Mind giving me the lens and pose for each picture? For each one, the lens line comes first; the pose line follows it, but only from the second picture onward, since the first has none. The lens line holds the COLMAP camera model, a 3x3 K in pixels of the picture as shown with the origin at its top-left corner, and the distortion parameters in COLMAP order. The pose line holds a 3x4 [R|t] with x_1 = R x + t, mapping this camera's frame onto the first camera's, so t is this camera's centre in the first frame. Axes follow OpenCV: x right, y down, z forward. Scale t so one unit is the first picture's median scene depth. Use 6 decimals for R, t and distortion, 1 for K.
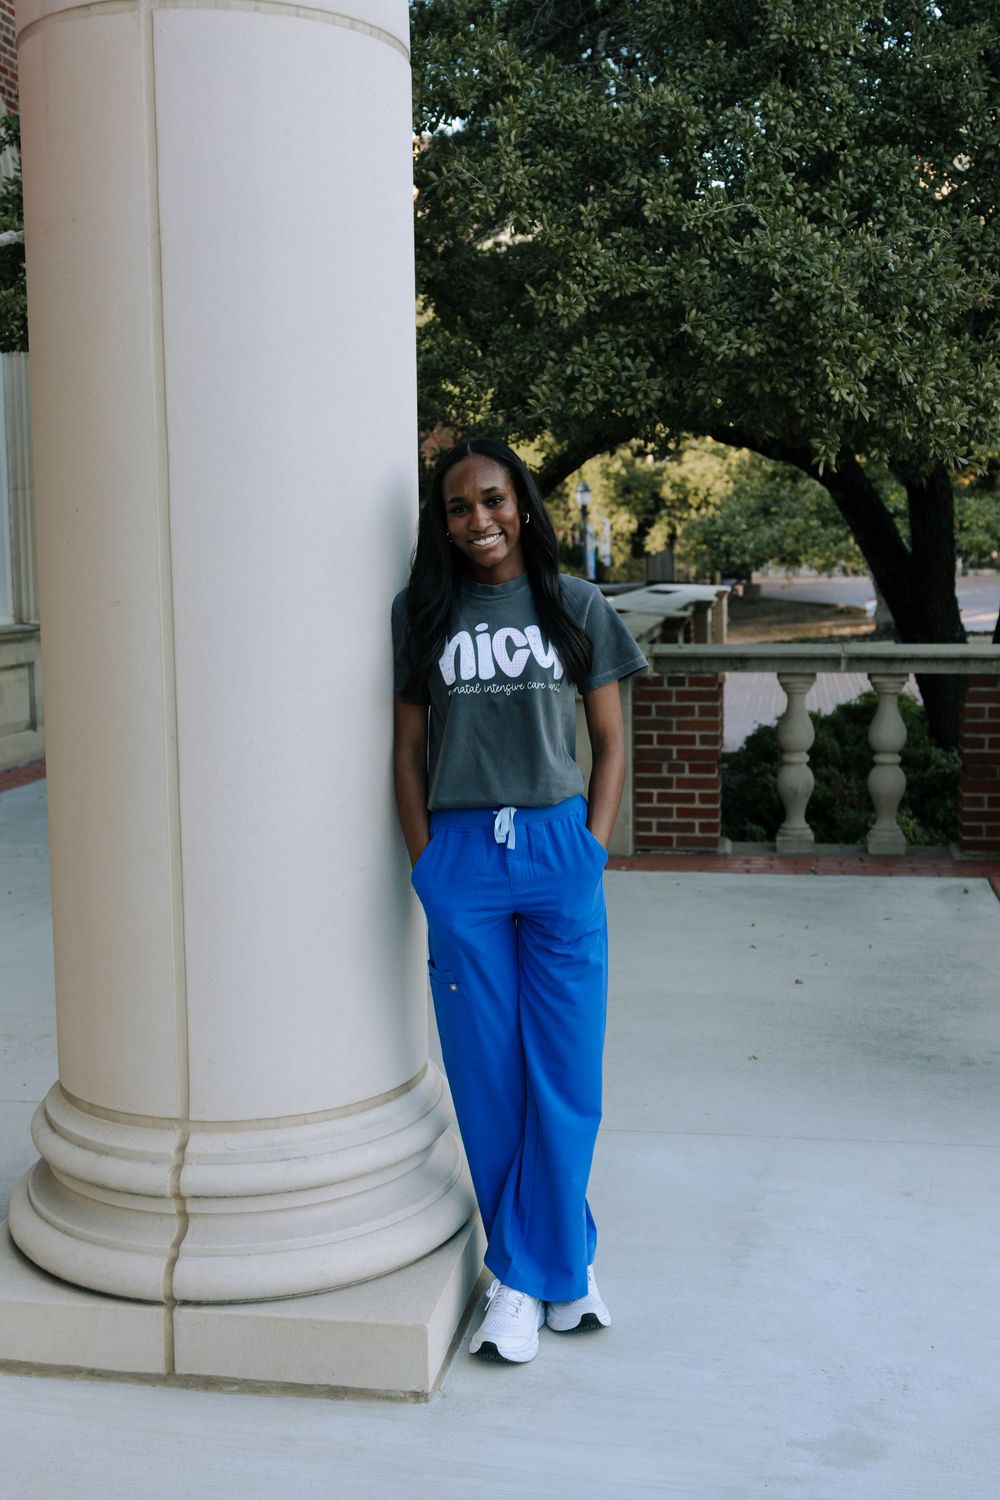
lens RADIAL K [[1680.4, 0, 501.3], [0, 1680.4, 744.6], [0, 0, 1]] dist [0.003577, 0.000000]
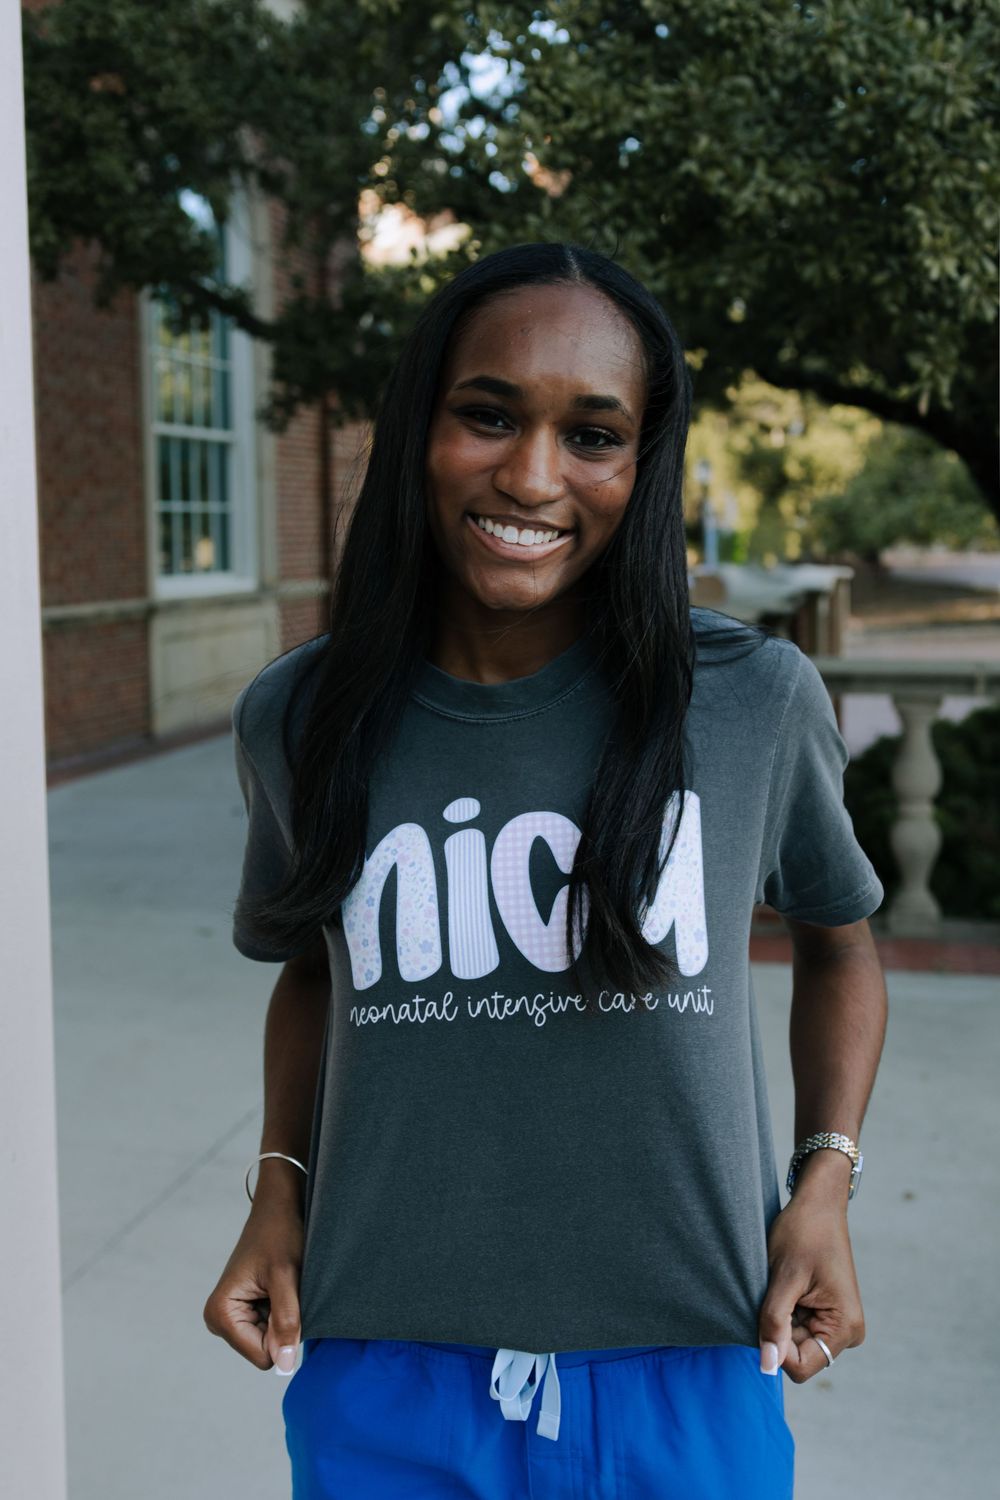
lens RADIAL K [[1680.4, 0, 499.6], [0, 1680.4, 757.7], [0, 0, 1]] dist [0.003577, 0.000000]
pose [[0.995257, 0.002041, -0.097257, 0.095686], [0.000148, 0.999747, 0.022500, -0.046577], [0.097278, -0.022407, 0.995005, 0.365536]]
